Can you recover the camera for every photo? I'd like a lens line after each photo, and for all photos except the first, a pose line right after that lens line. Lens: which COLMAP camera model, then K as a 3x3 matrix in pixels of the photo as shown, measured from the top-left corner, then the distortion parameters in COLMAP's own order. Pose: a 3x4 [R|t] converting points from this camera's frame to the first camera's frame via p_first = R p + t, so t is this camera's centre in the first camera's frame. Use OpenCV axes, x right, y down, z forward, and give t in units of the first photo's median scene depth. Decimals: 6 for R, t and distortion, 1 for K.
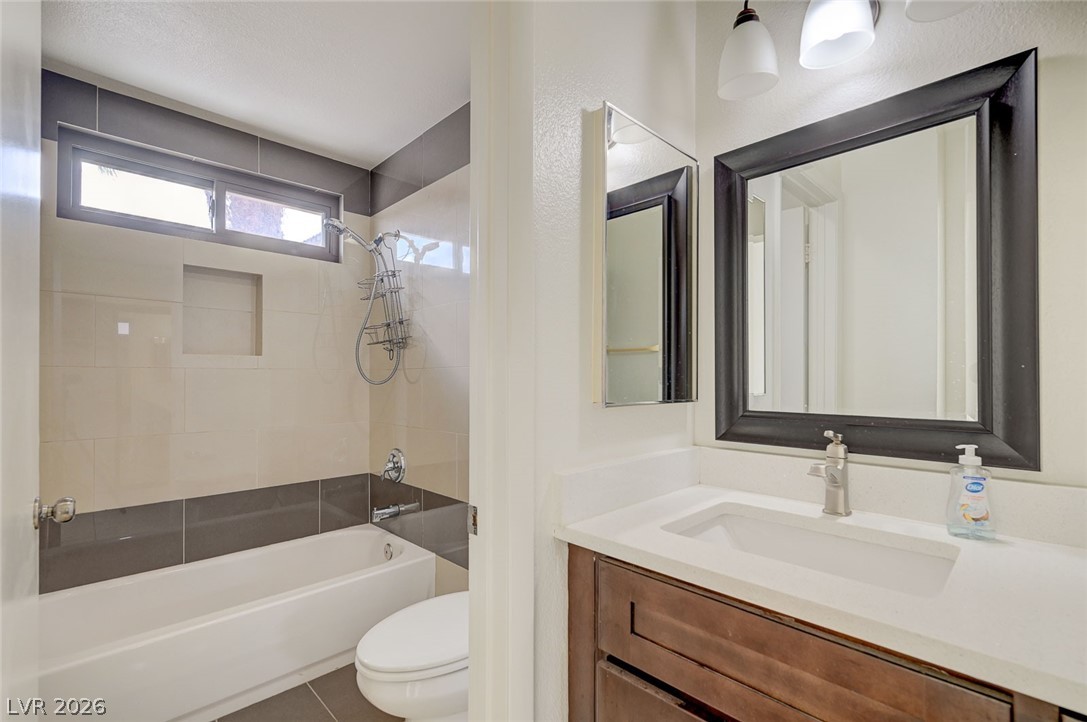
lens RADIAL K [[498.7, 0, 544.8], [0, 498.7, 378.4], [0, 0, 1]] dist [0.000108, -0.000042]
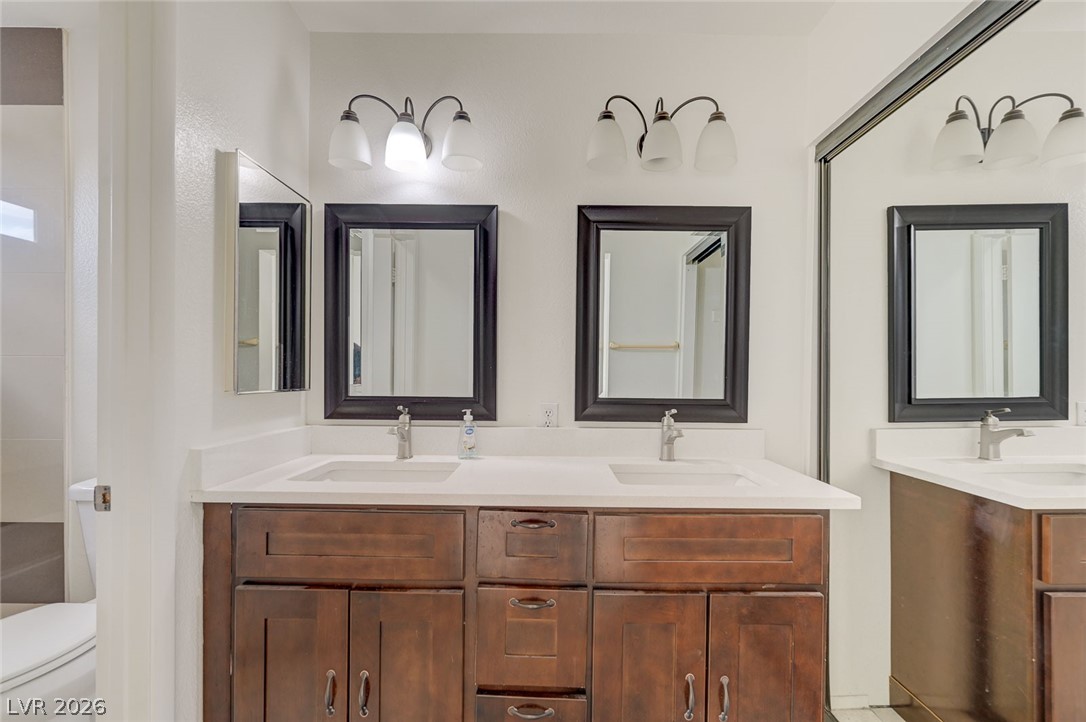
lens RADIAL K [[498.2, 0, 544.3], [0, 498.2, 378.4], [0, 0, 1]] dist [0.000108, -0.000042]
pose [[0.718819, 0.000717, 0.695197, -0.203529], [-0.010397, 0.999899, 0.009720, -0.003307], [-0.695120, -0.014215, 0.718754, -0.458393]]
